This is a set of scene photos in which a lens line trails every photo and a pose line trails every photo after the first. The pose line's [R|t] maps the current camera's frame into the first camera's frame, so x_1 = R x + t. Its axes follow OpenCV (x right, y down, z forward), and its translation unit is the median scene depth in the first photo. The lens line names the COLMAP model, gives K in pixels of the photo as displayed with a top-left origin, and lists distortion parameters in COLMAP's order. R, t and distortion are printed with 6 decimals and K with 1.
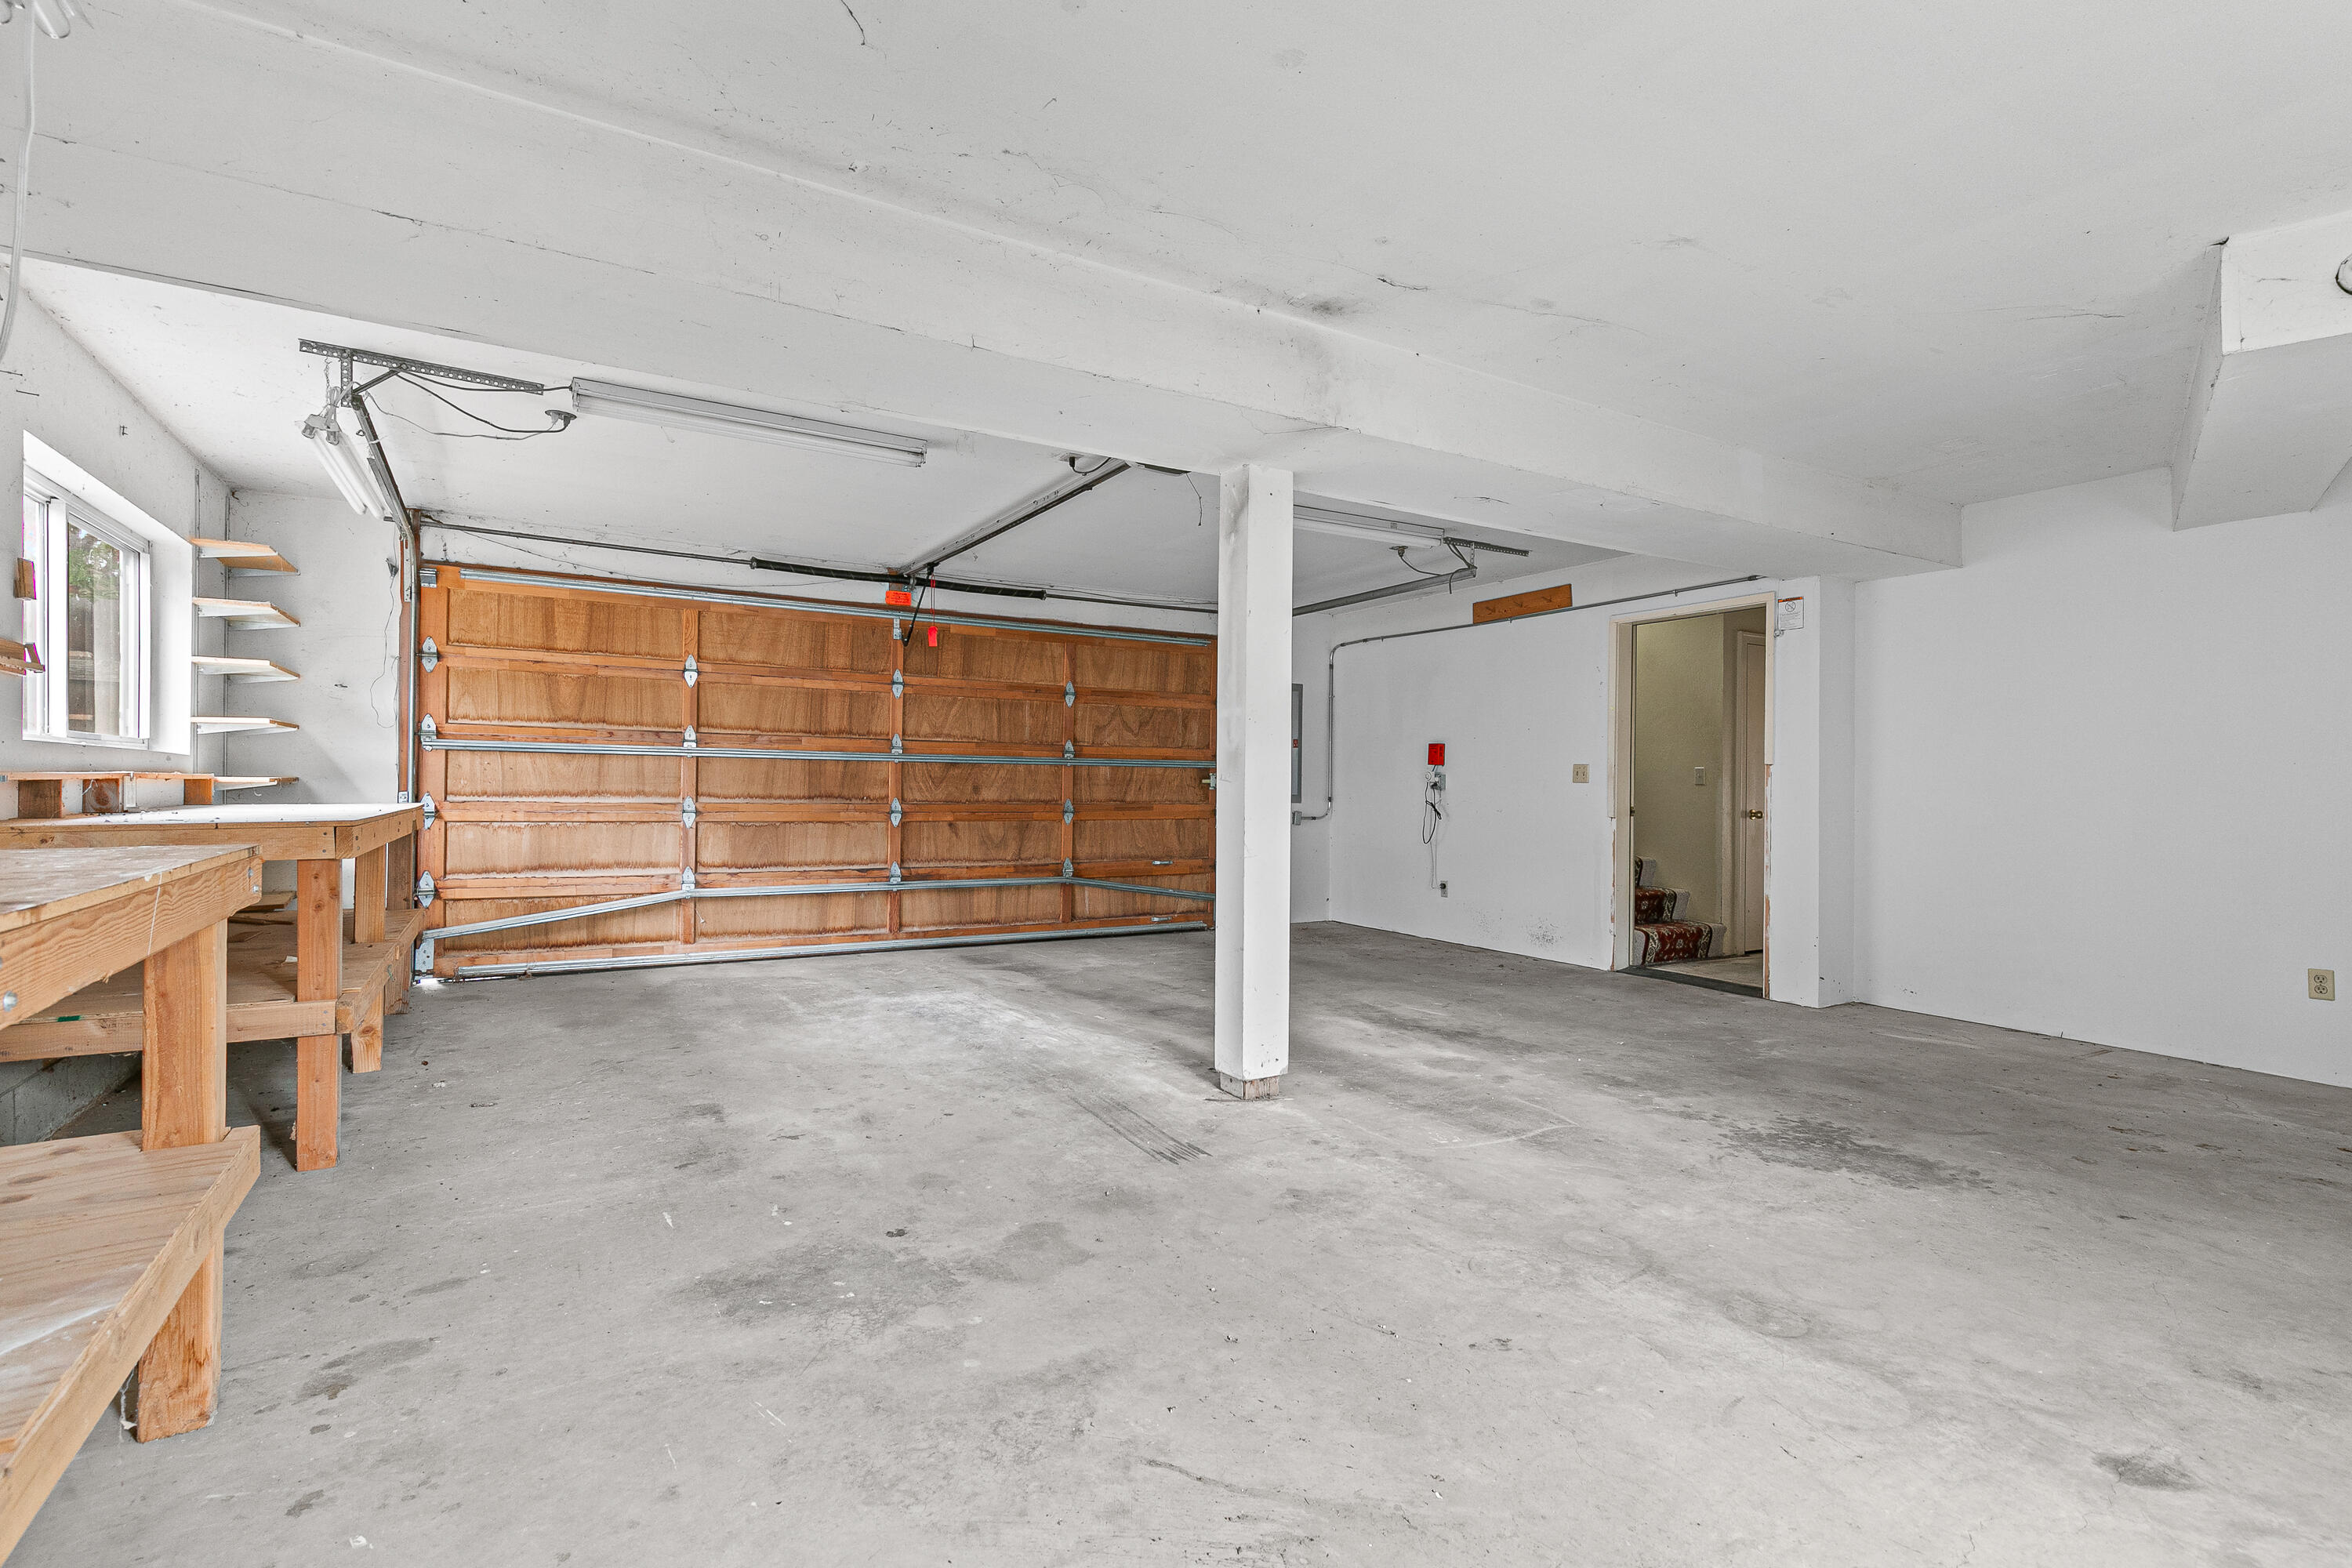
lens RADIAL K [[1080.9, 0, 1196.7], [0, 1080.9, 793.9], [0, 0, 1]] dist [0.011293, -0.000793]
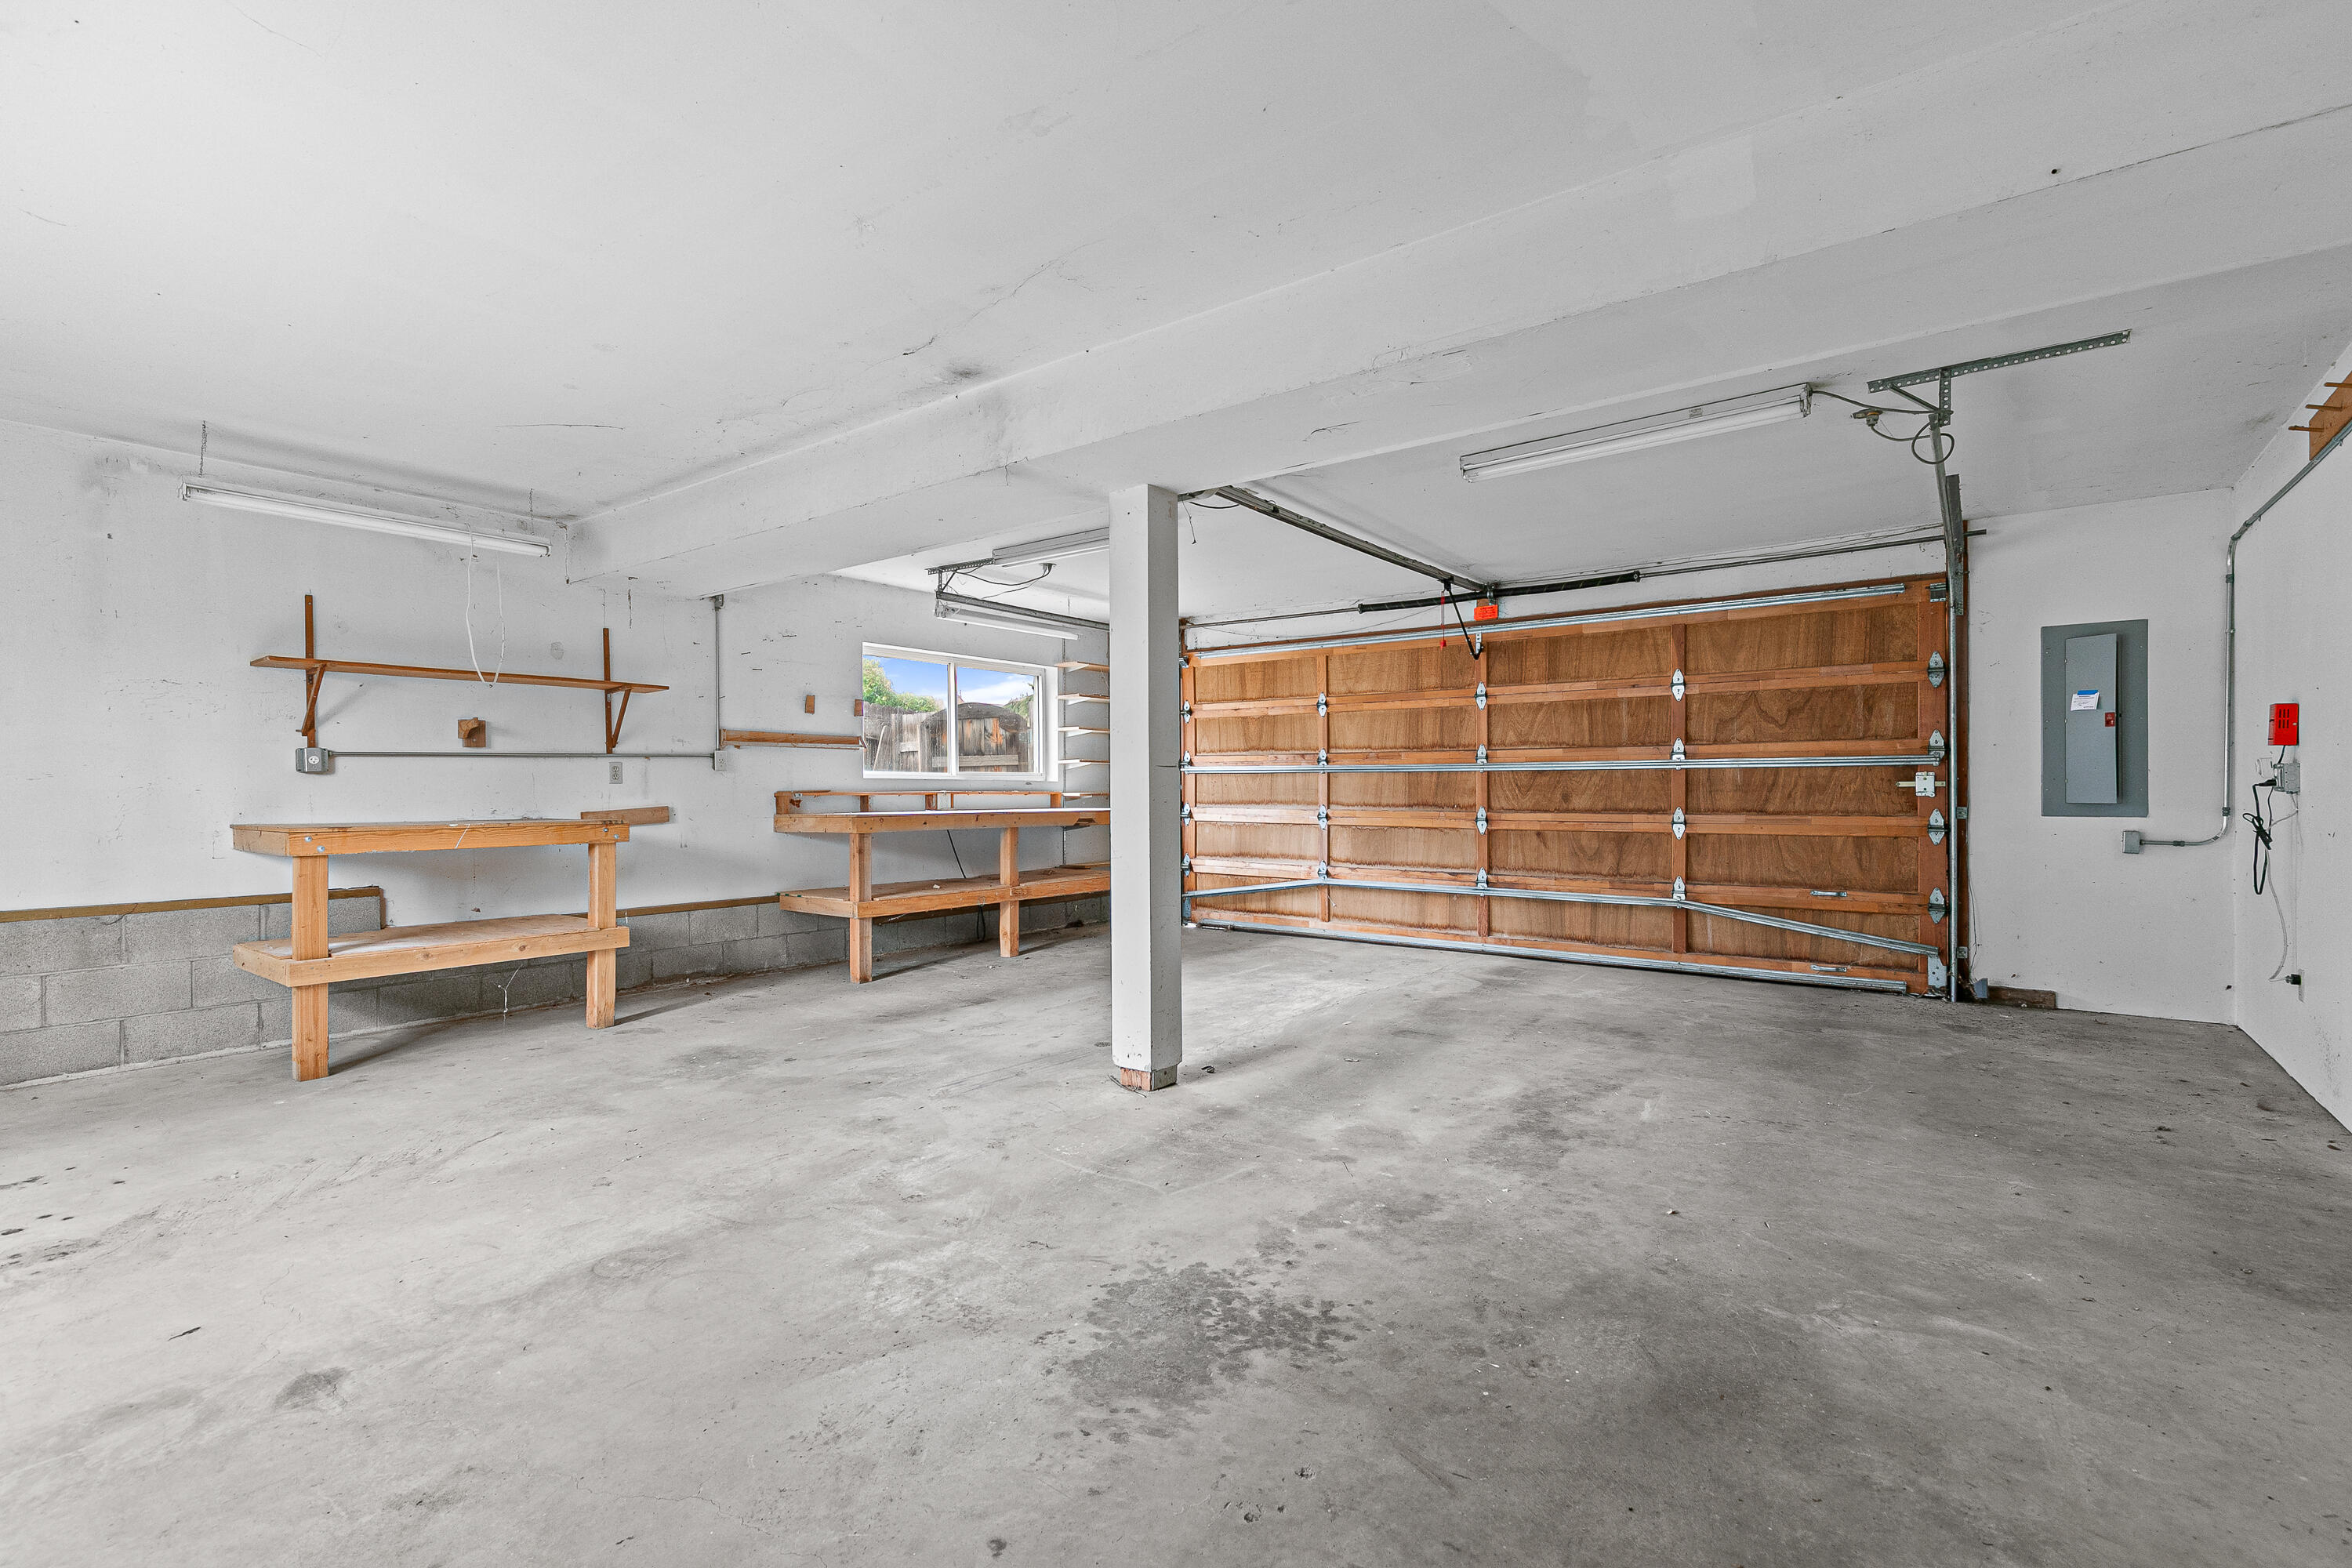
lens RADIAL K [[1085.5, 0, 1215.5], [0, 1085.5, 800.7], [0, 0, 1]] dist [0.012216, -0.000729]
pose [[0.377531, -0.004148, -0.925988, 0.662015], [-0.001503, 0.999986, -0.005092, 0.004695], [0.925996, 0.003314, 0.377519, 0.417723]]
